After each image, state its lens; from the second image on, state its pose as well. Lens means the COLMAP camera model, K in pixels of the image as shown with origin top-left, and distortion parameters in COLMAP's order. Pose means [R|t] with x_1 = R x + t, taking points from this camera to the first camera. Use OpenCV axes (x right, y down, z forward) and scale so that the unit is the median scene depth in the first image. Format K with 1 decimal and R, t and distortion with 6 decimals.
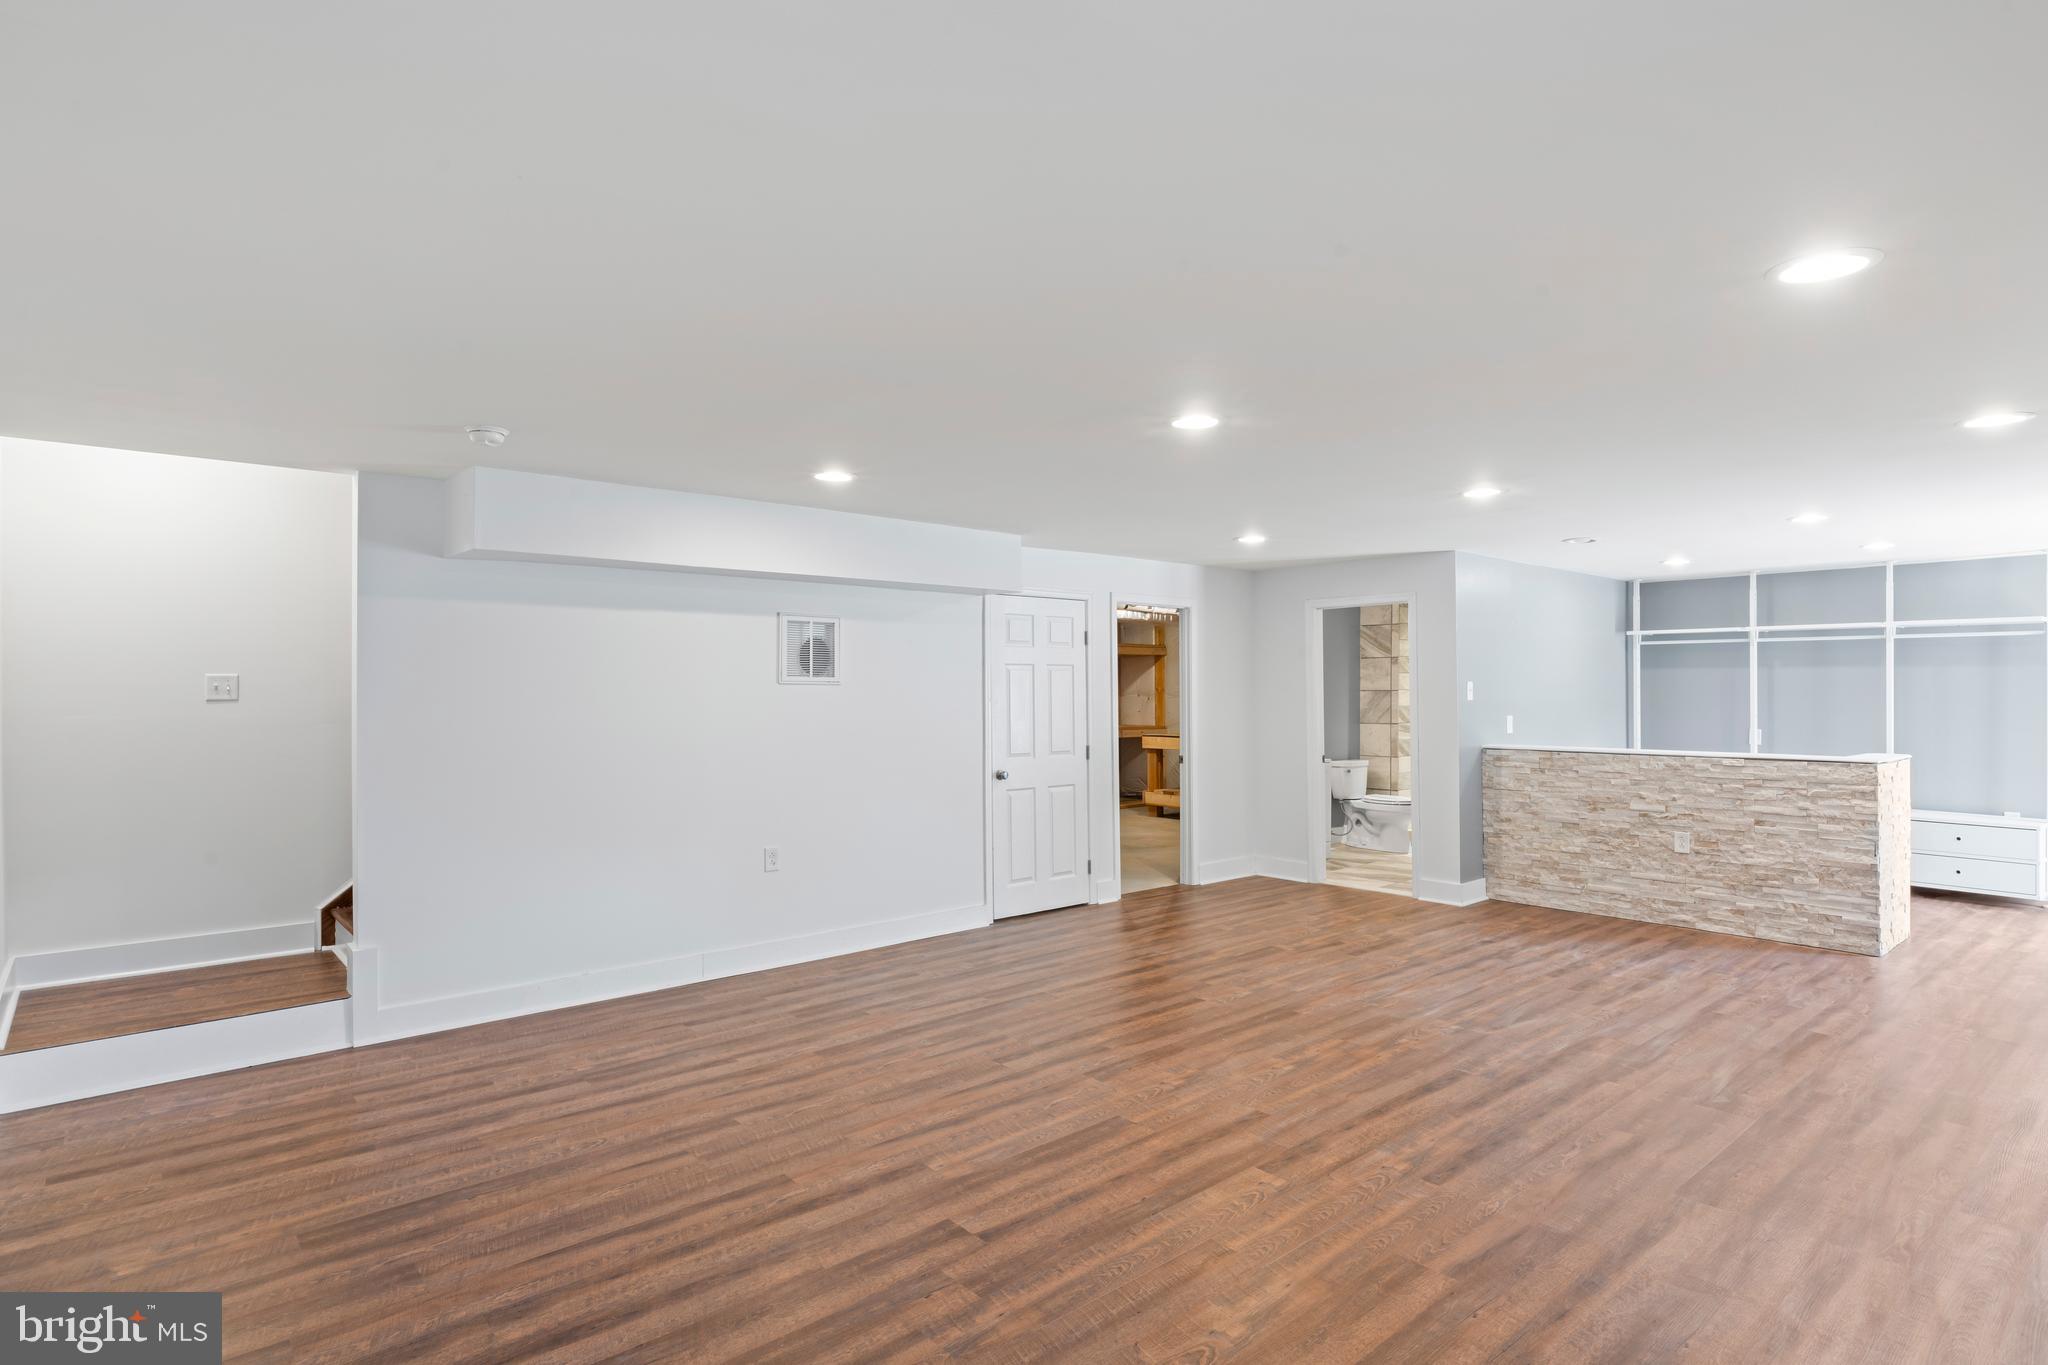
lens RADIAL K [[1066.3, 0, 1024.0], [0, 1066.3, 682.5], [0, 0, 1]] dist [0.002673, 0.000471]
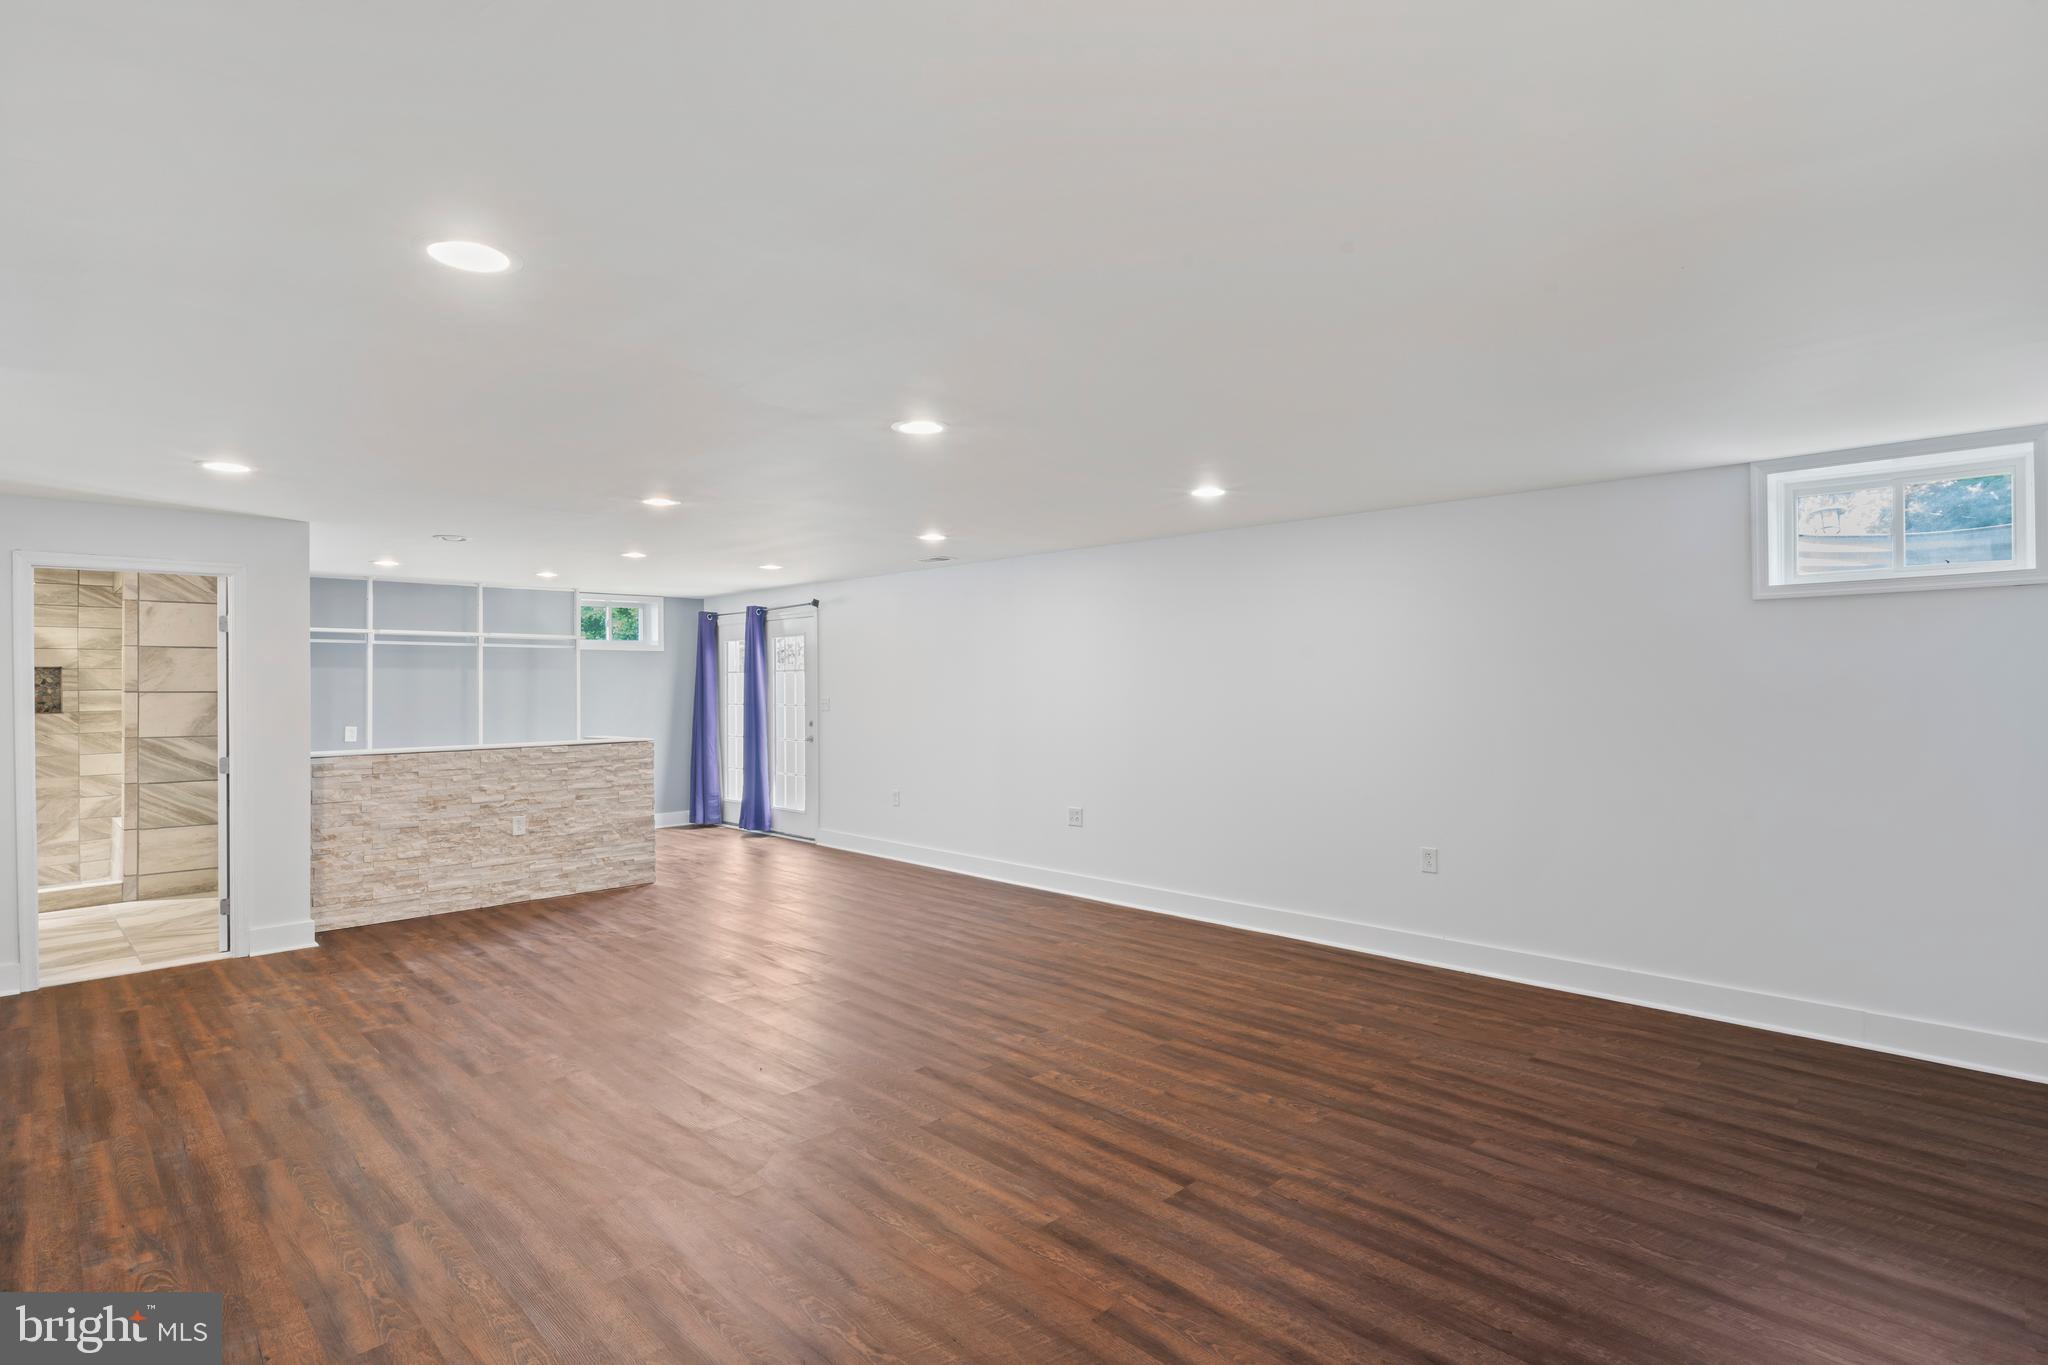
lens RADIAL K [[1023.1, 0, 1024.0], [0, 1023.1, 682.5], [0, 0, 1]] dist [-0.009060, -0.000640]
pose [[-0.074502, 0.004128, 0.997212, -0.627284], [-0.000089, 0.999991, -0.004147, 0.007642], [-0.997221, -0.000397, -0.074501, 0.731189]]
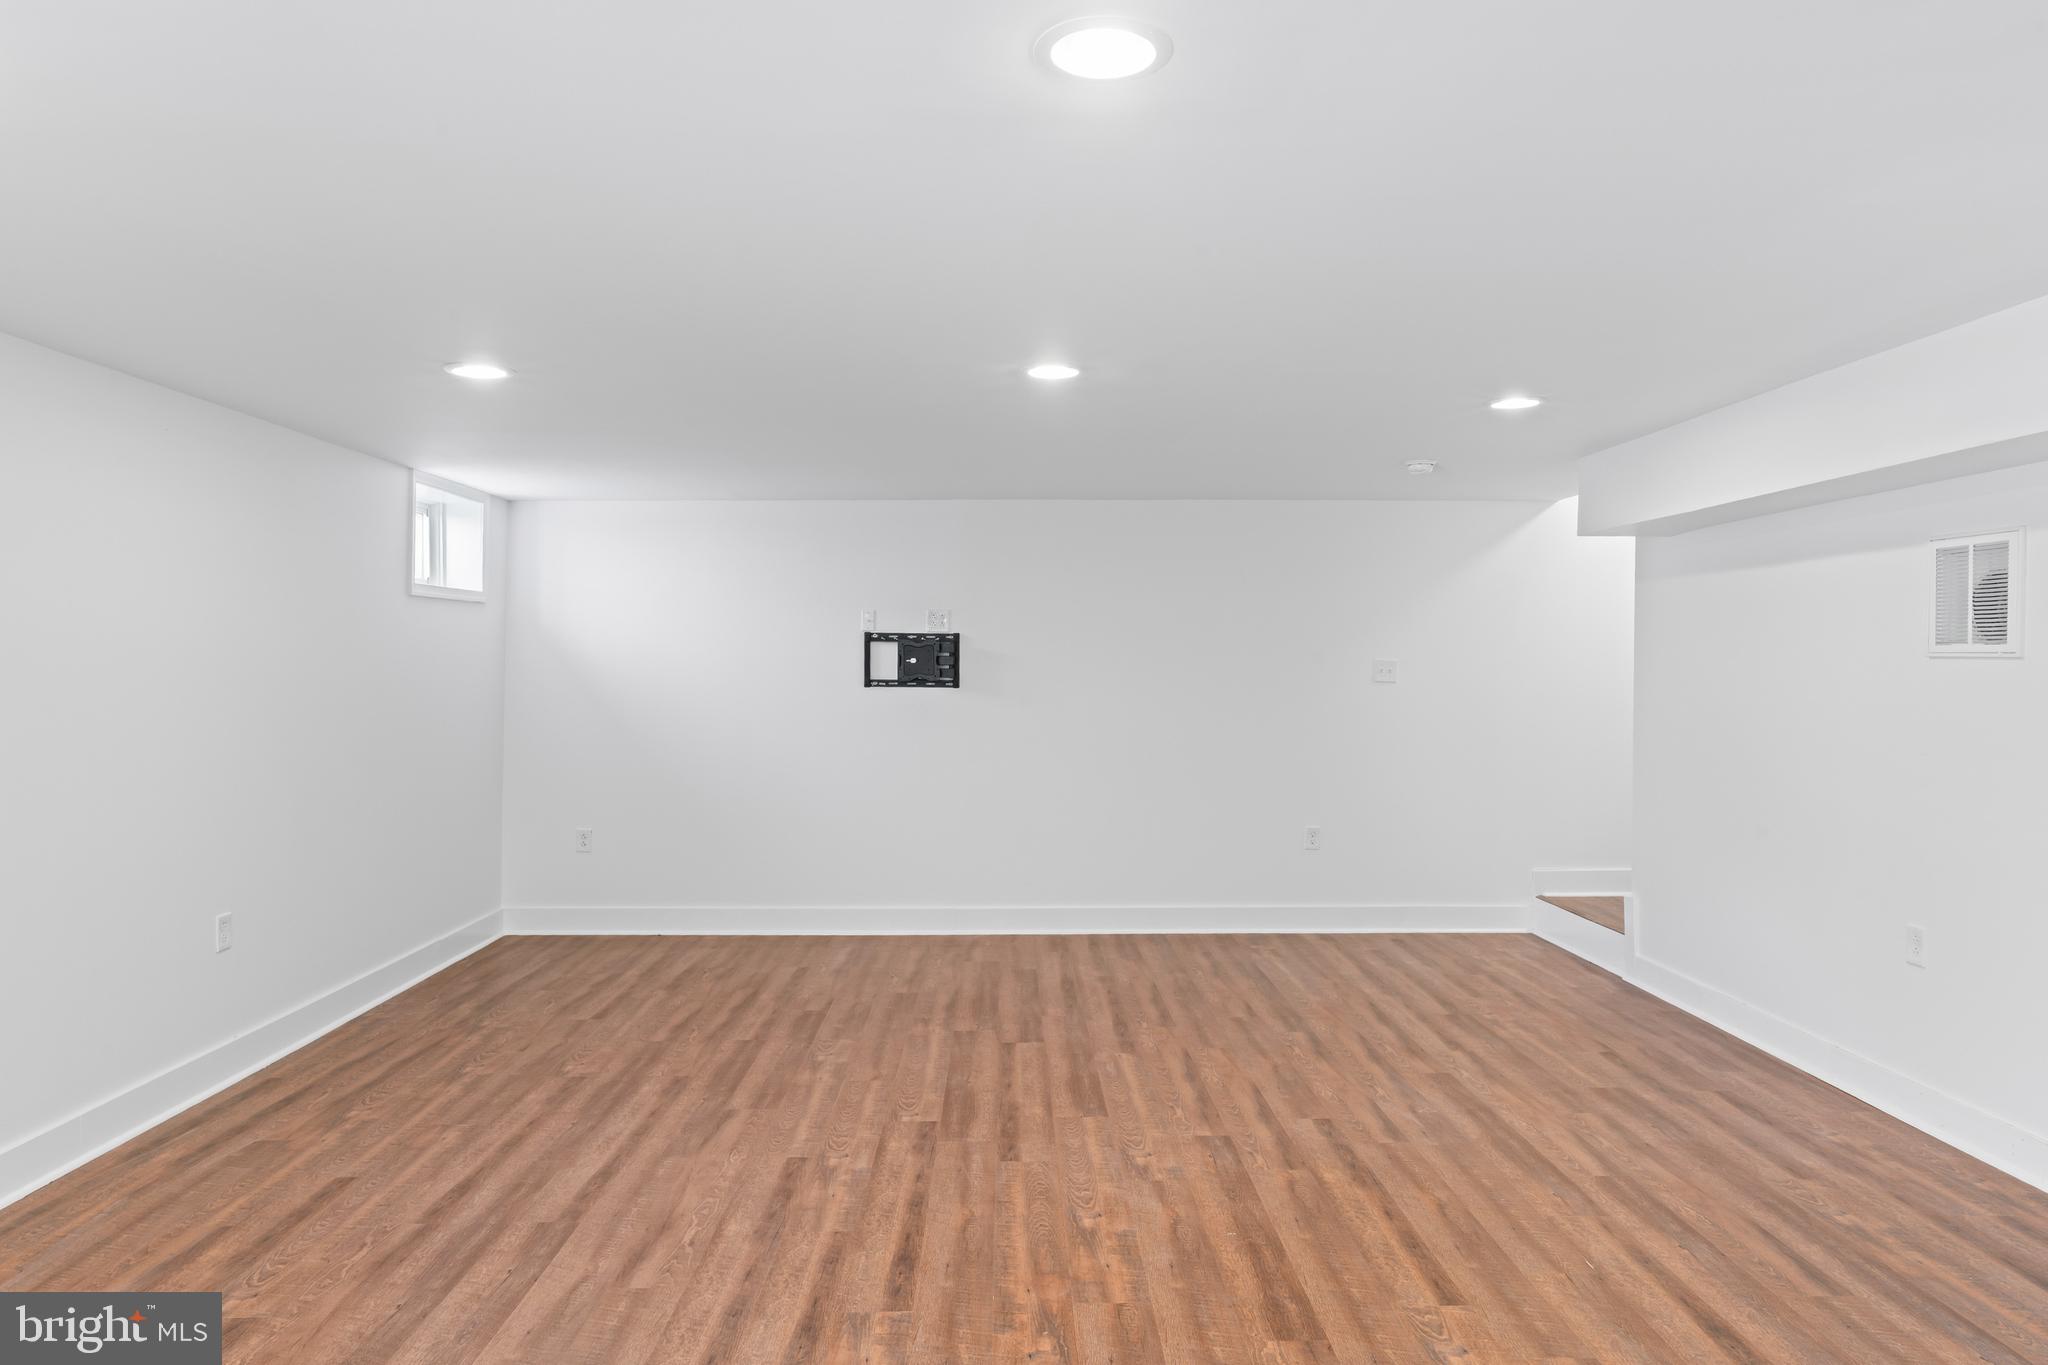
lens RADIAL K [[1285.7, 0, 1024.0], [0, 1285.7, 682.5], [0, 0, 1]] dist [-0.000407, -0.000697]
pose [[-0.641396, 0.010873, -0.767133, 0.757607], [0.006452, 0.999941, 0.008779, 0.006821], [0.767183, 0.000681, -0.641428, 1.258002]]
